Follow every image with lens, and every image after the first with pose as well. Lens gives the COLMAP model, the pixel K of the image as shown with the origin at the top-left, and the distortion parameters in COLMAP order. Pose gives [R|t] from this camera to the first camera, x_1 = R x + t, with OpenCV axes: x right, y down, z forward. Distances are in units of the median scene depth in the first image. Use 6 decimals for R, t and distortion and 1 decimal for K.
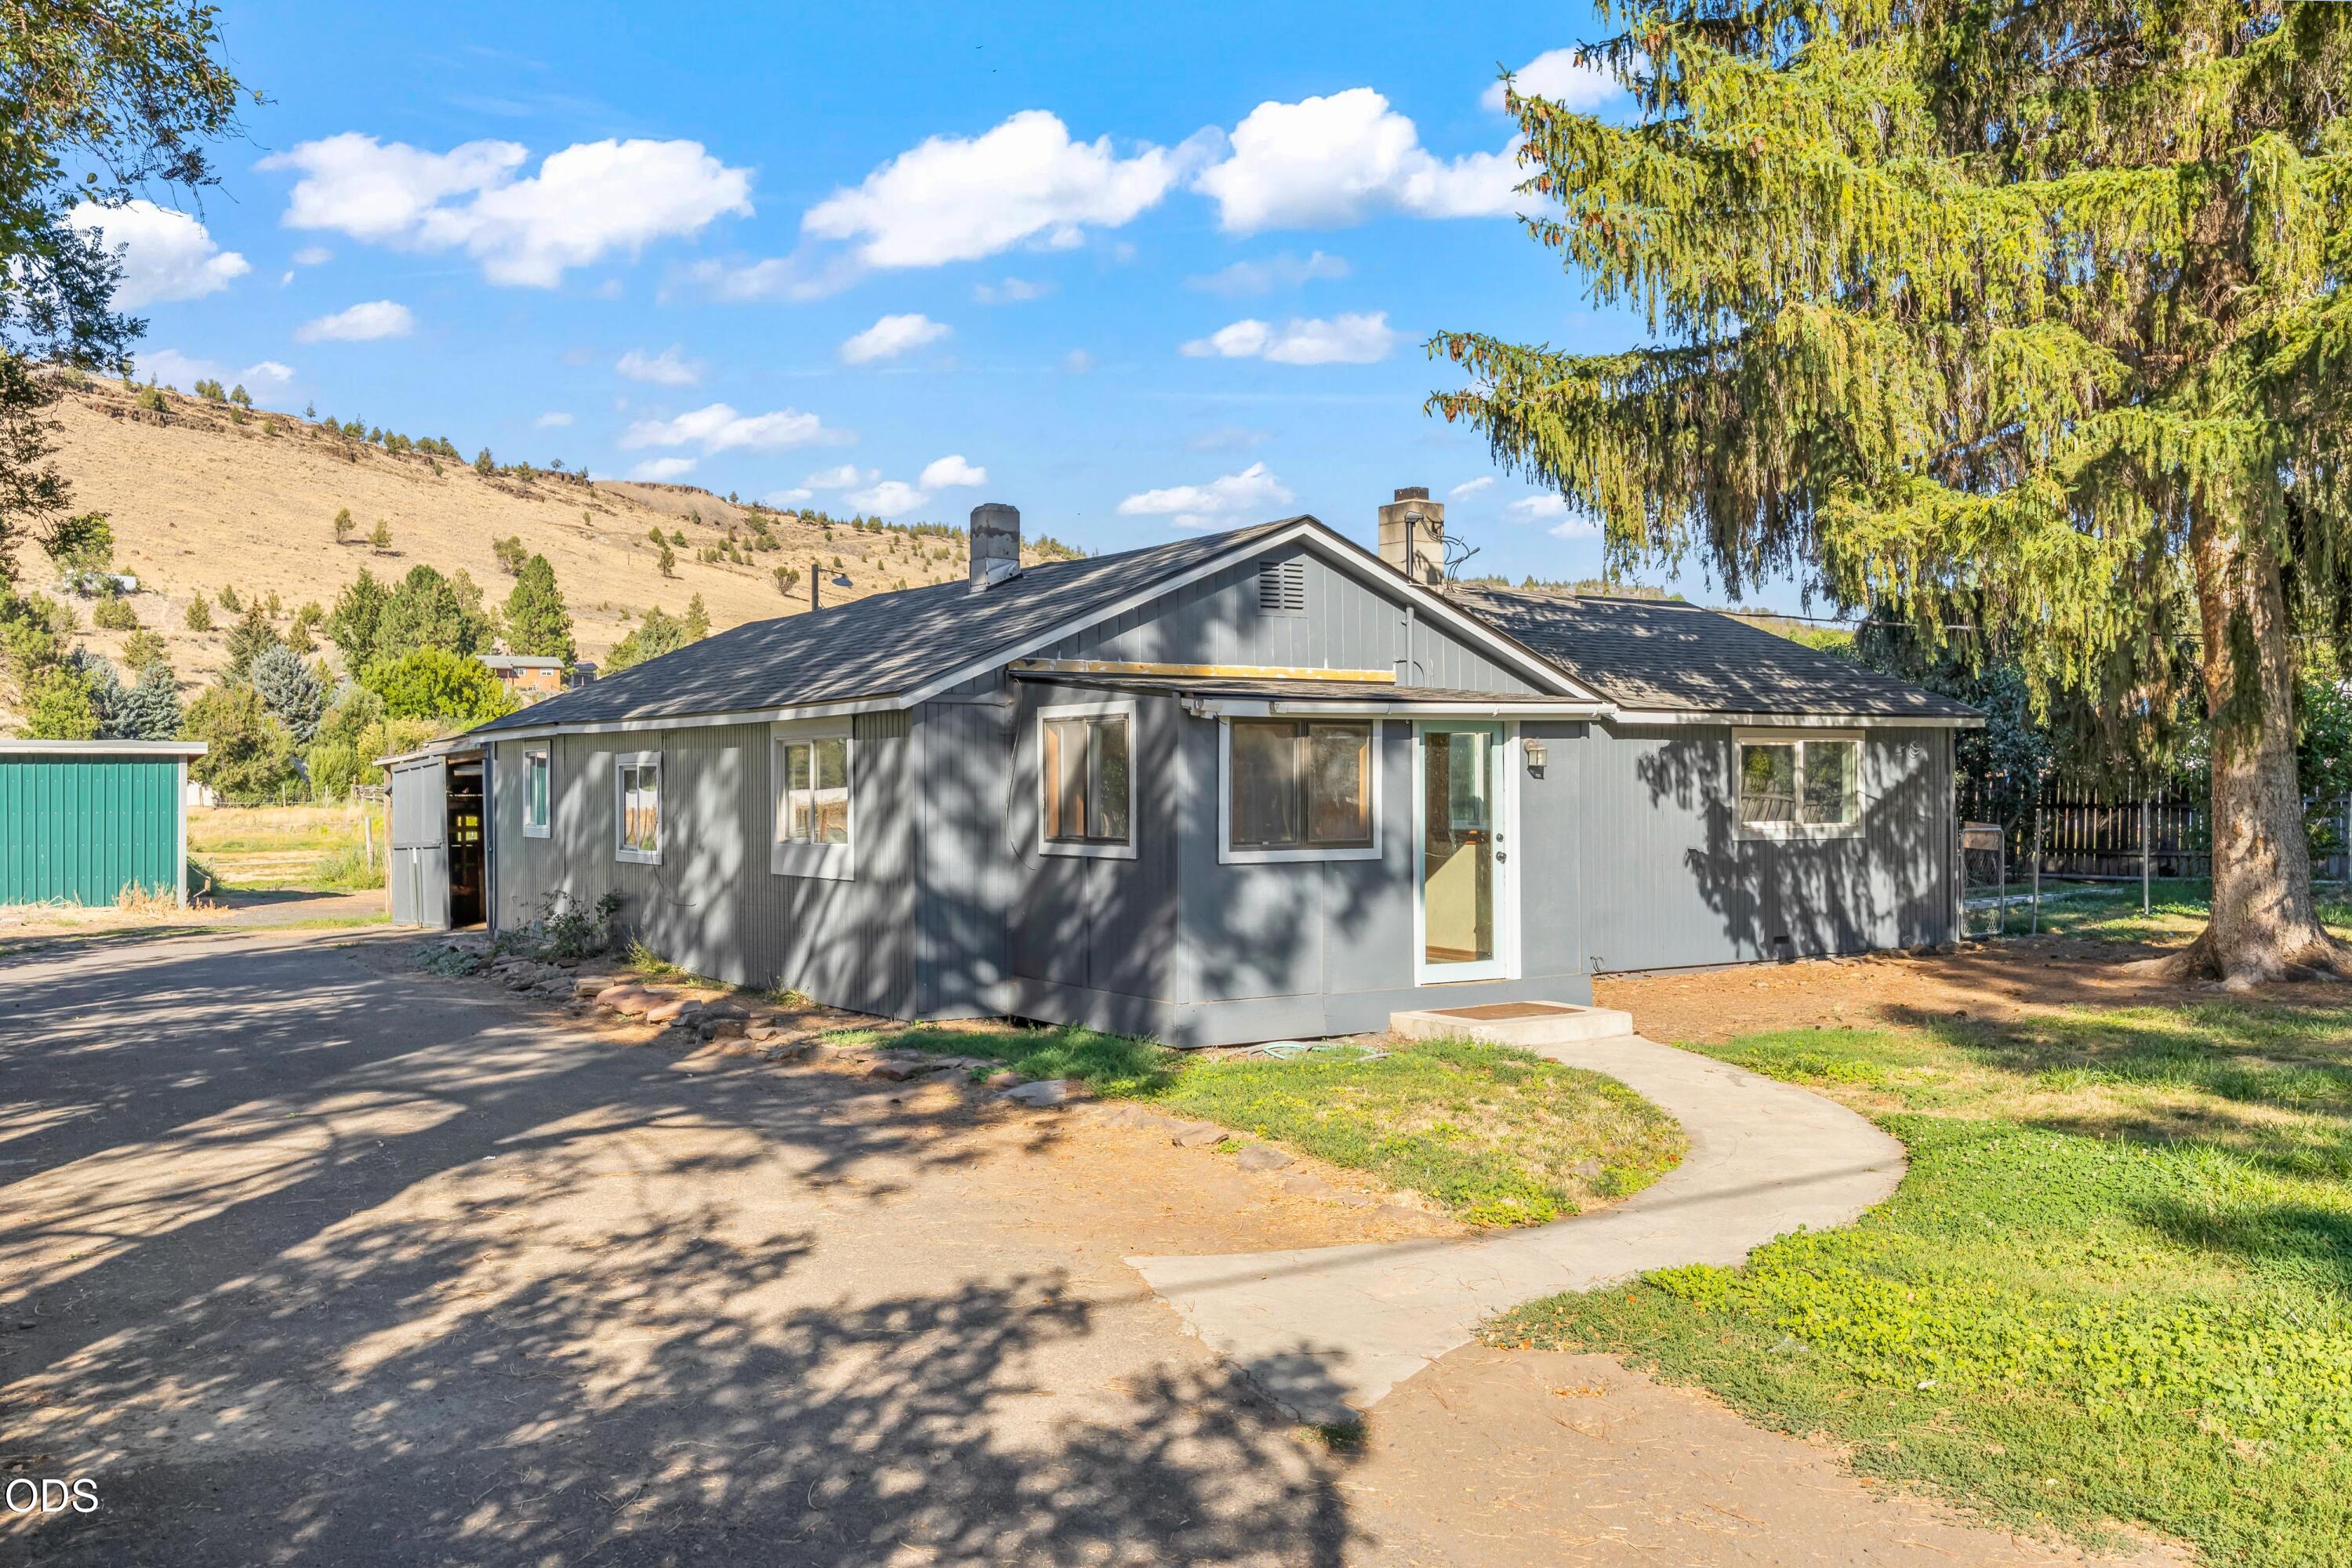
lens RADIAL K [[2086.4, 0, 1176.0], [0, 2086.4, 784.0], [0, 0, 1]] dist [0.005622, 0.001371]
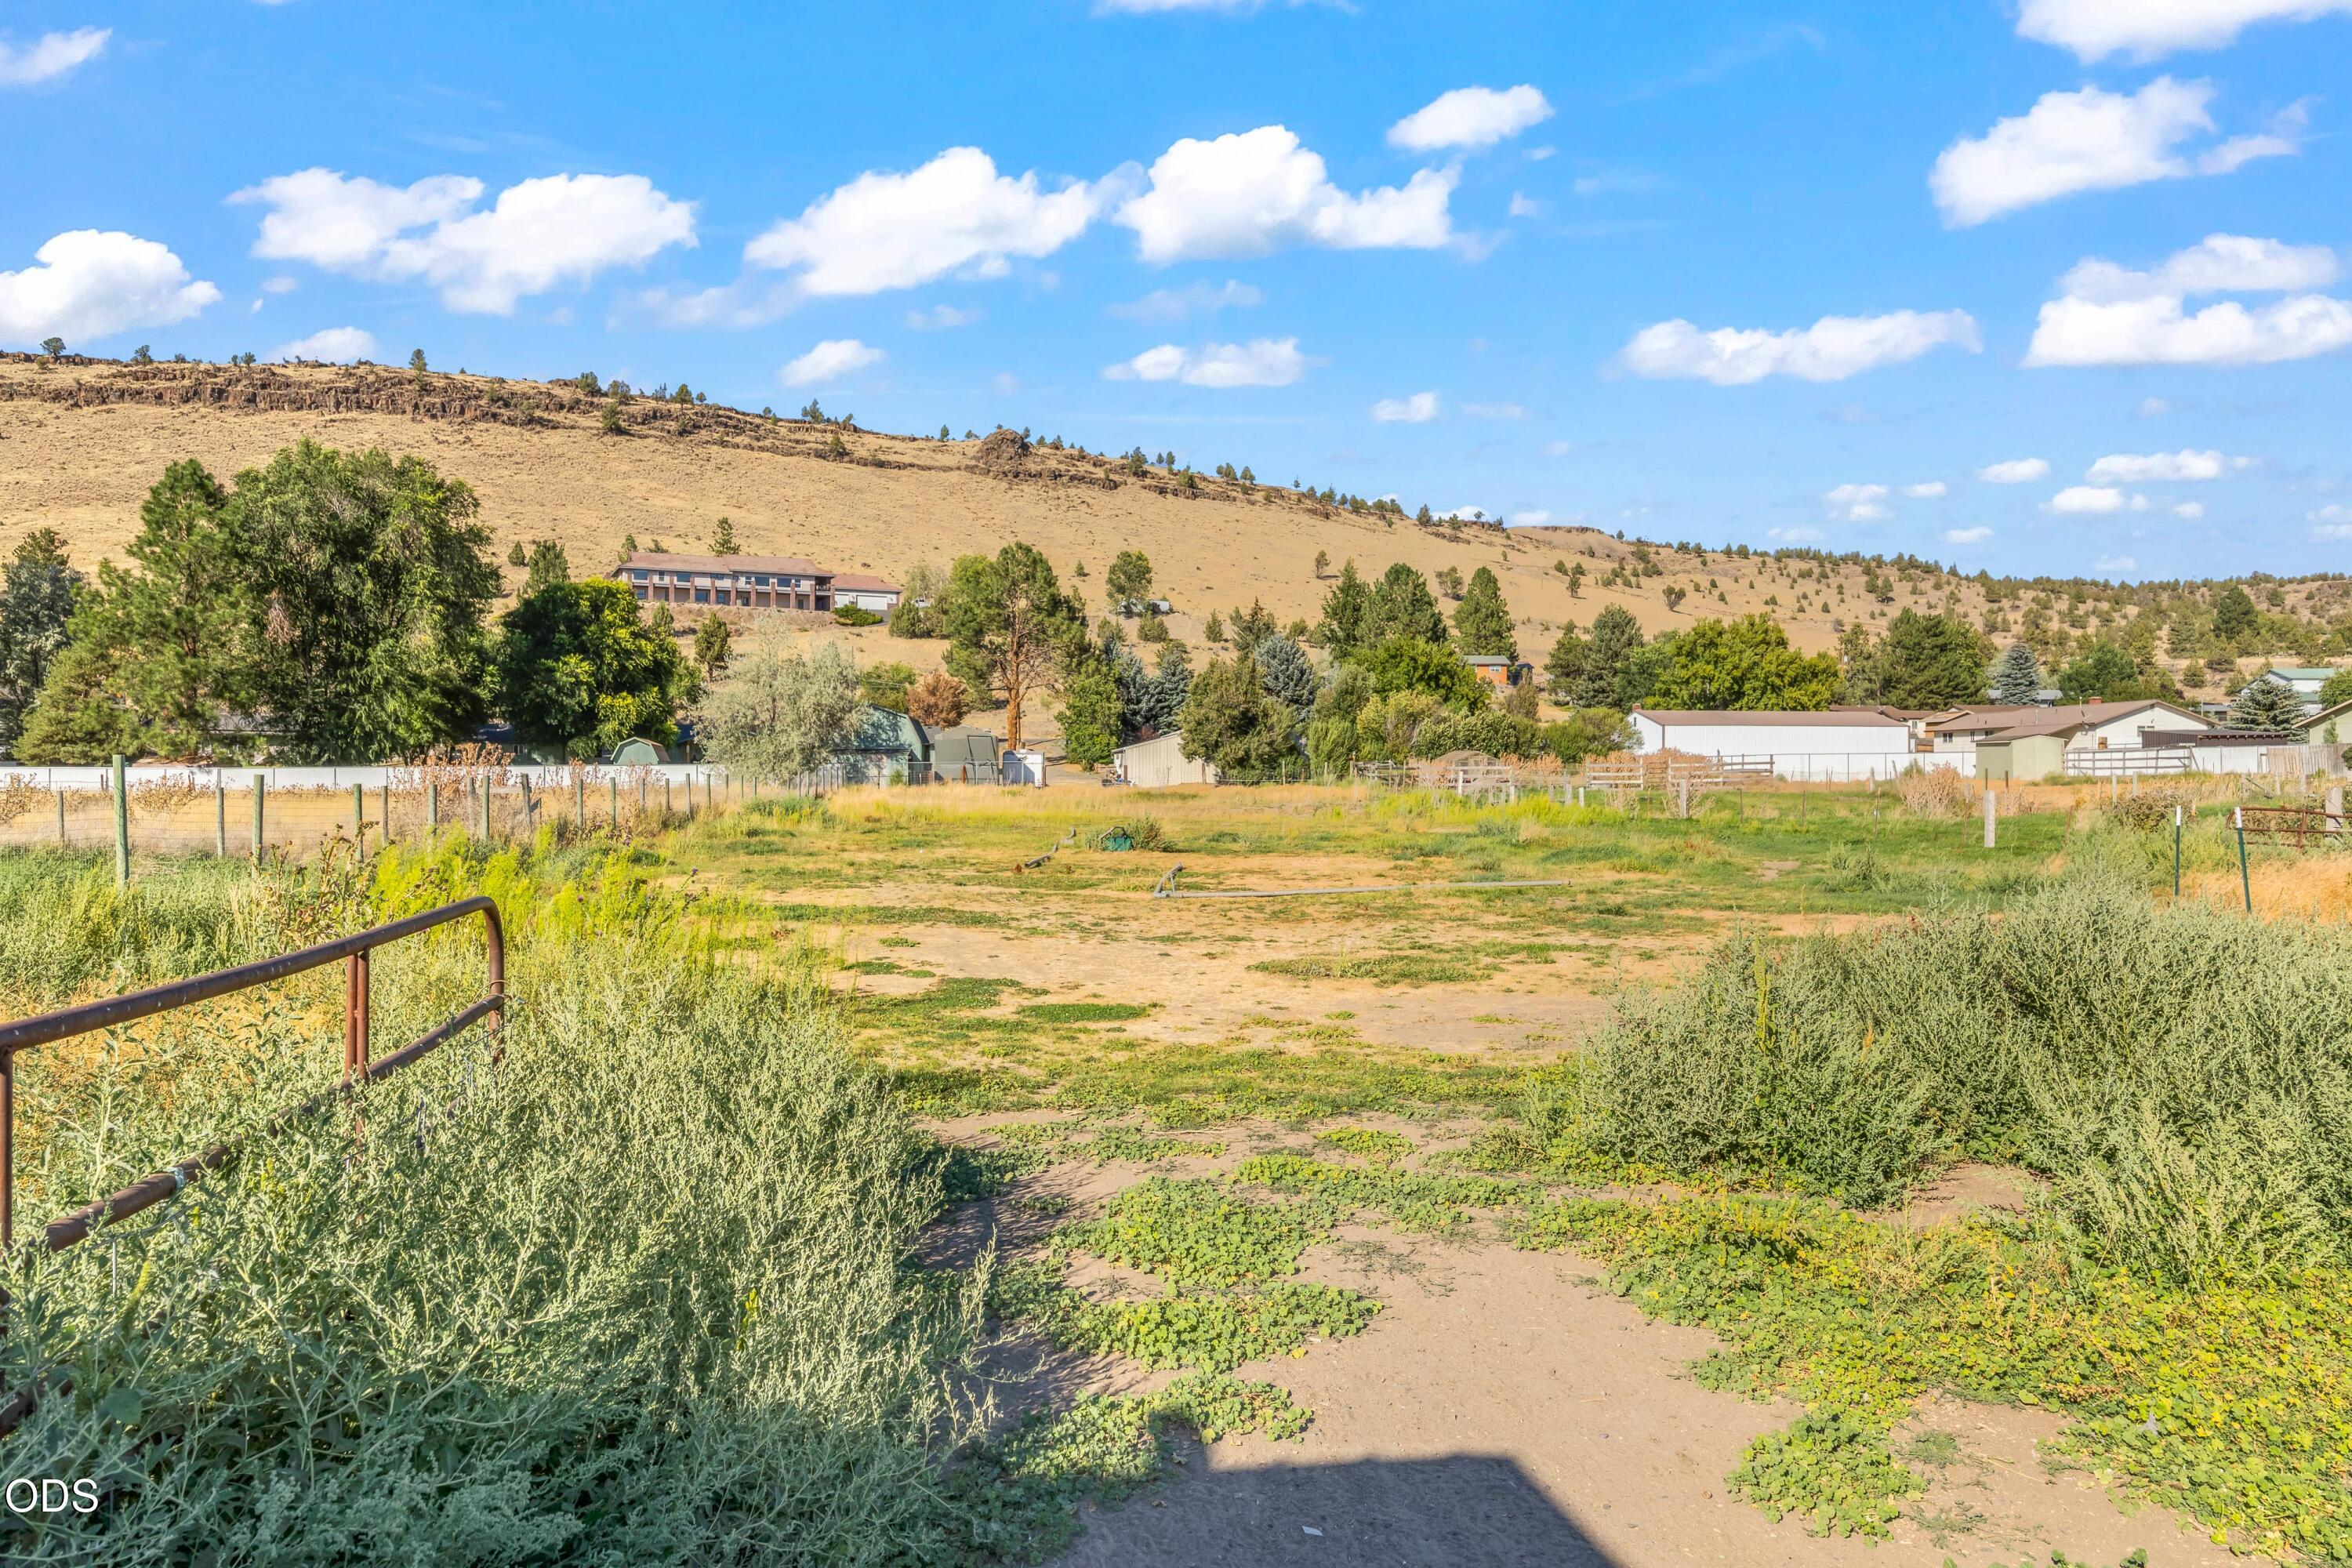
lens RADIAL K [[1535.1, 0, 1176.0], [0, 1535.1, 784.0], [0, 0, 1]] dist [-0.004990, 0.000817]
pose [[0.892990, 0.008541, -0.449996, -0.102909], [-0.006000, 0.999957, 0.007073, 0.003828], [0.450037, -0.003616, 0.893002, 0.233022]]
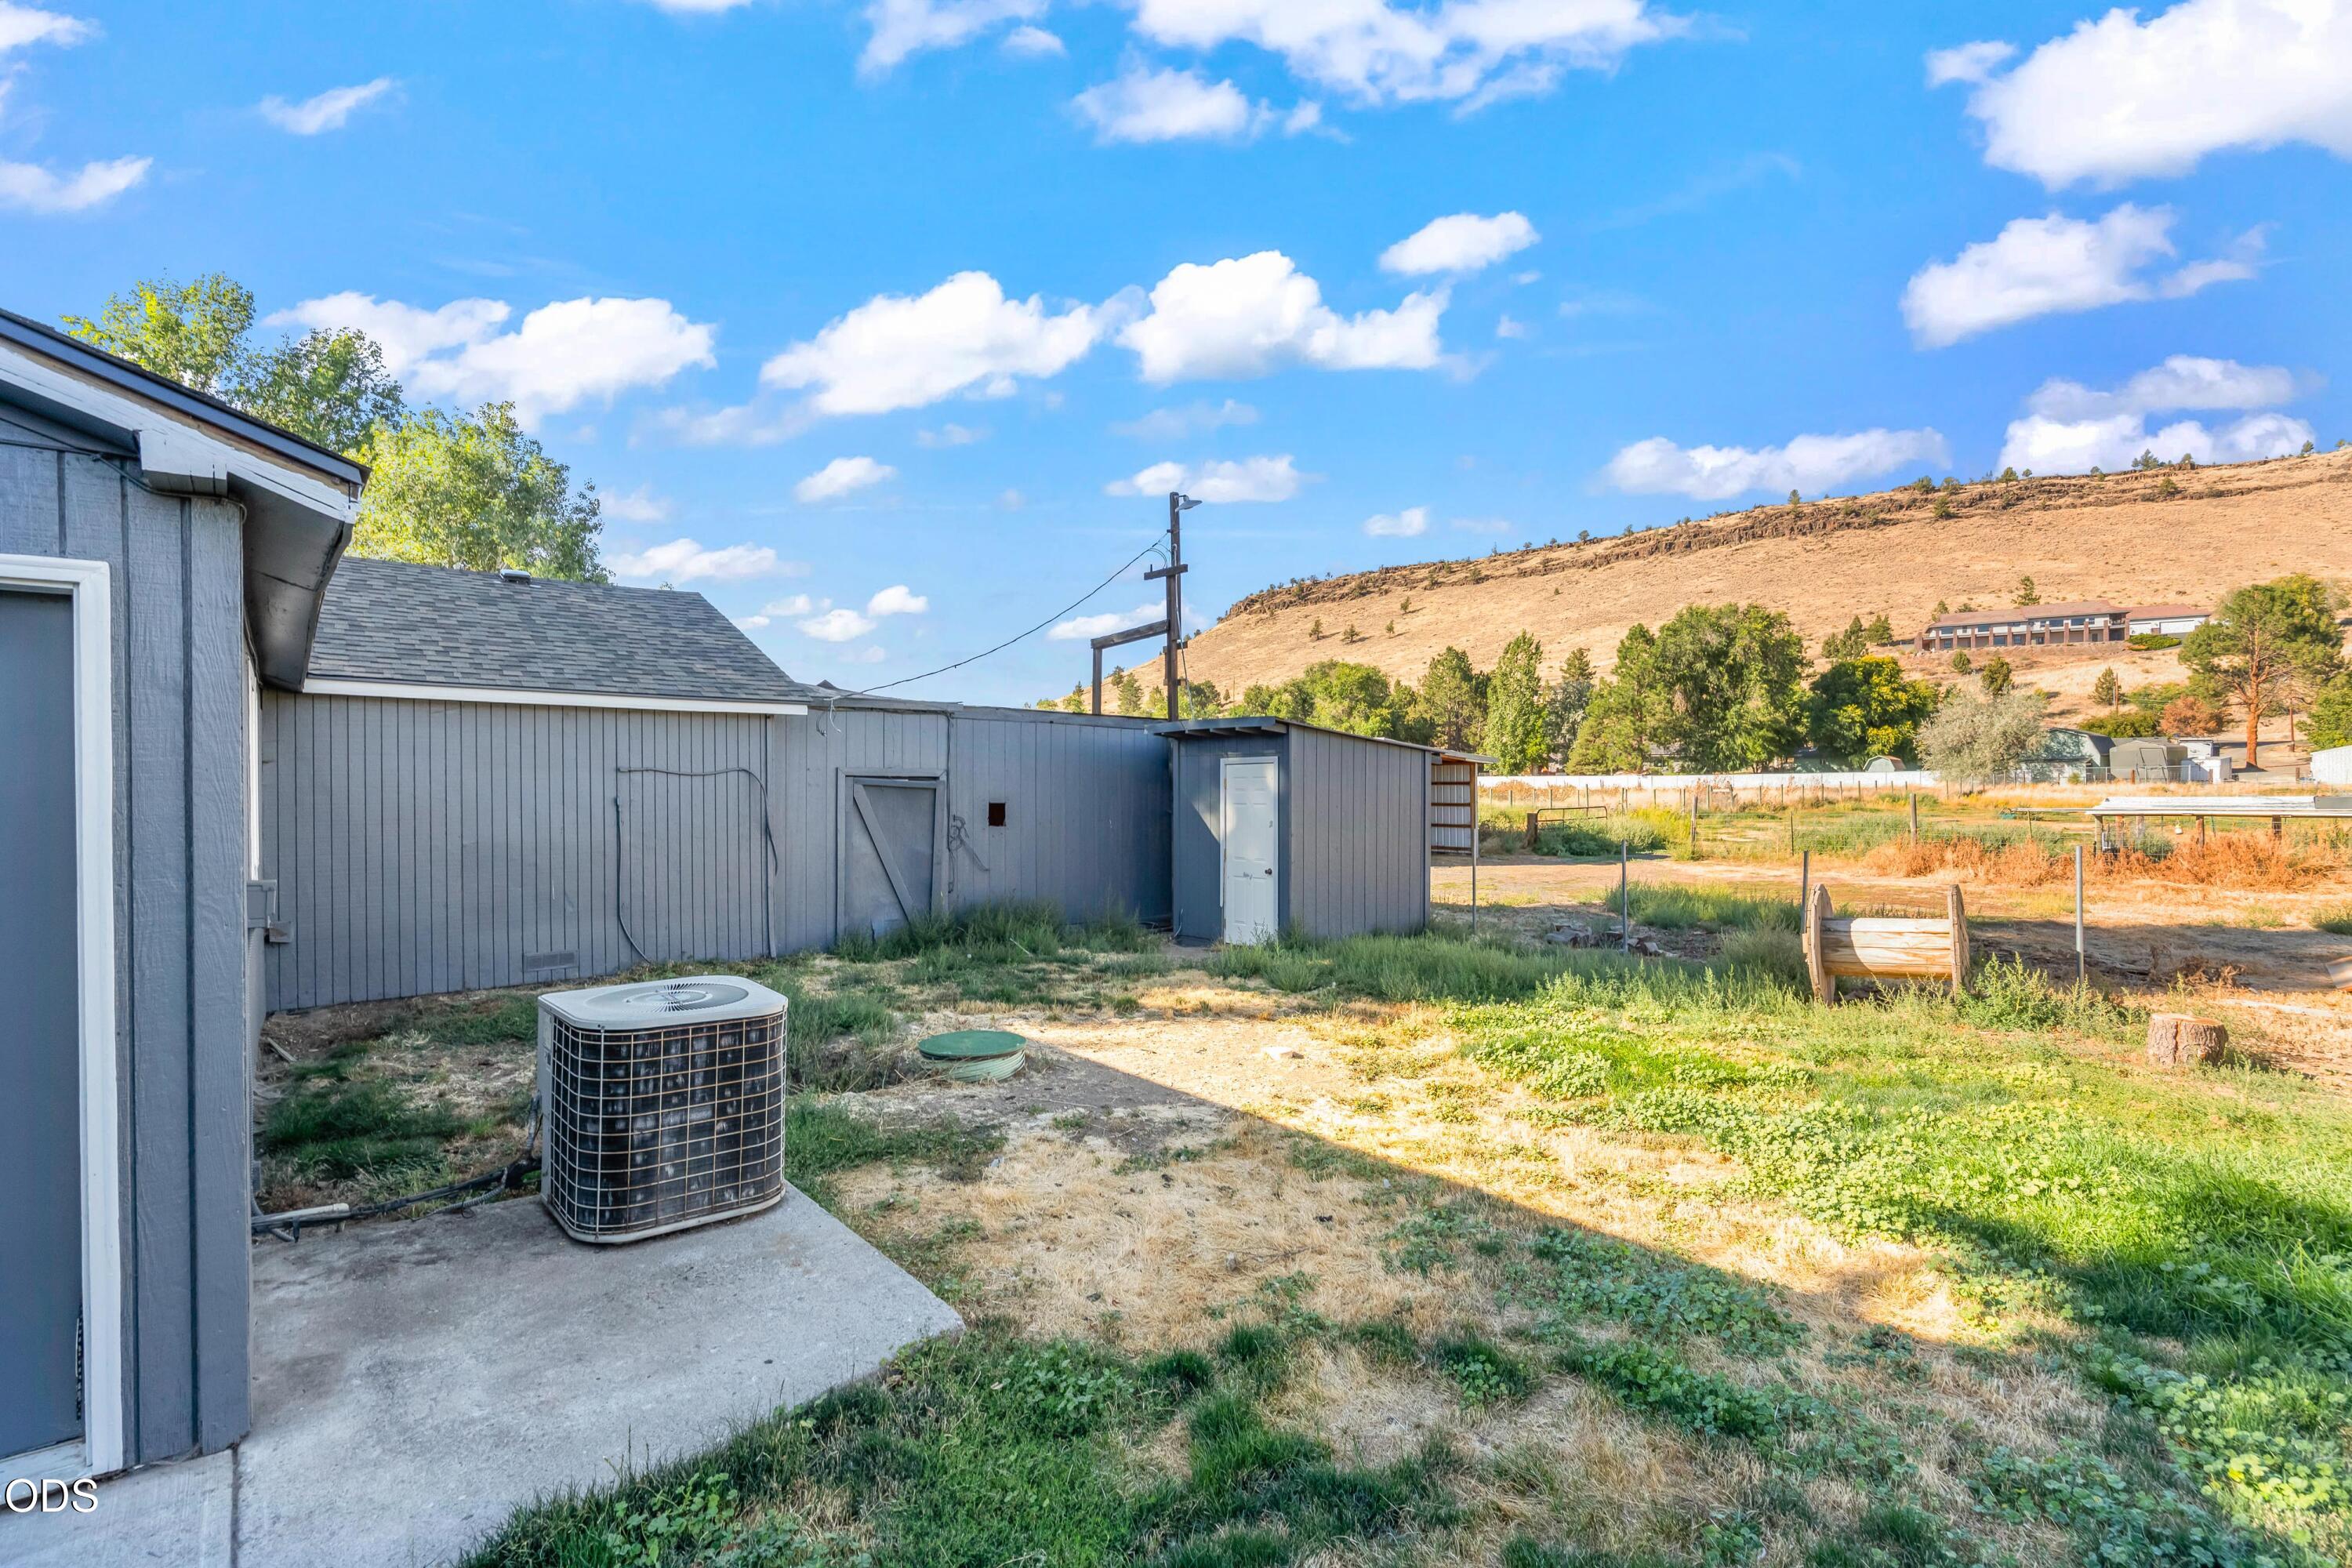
lens RADIAL K [[1086.2, 0, 1176.0], [0, 1086.2, 784.0], [0, 0, 1]] dist [0.003394, 0.000312]
pose [[0.109820, 0.009314, -0.993908, 0.039582], [0.008556, 0.999910, 0.010316, 0.000017], [0.993915, -0.009636, 0.109730, 0.163955]]
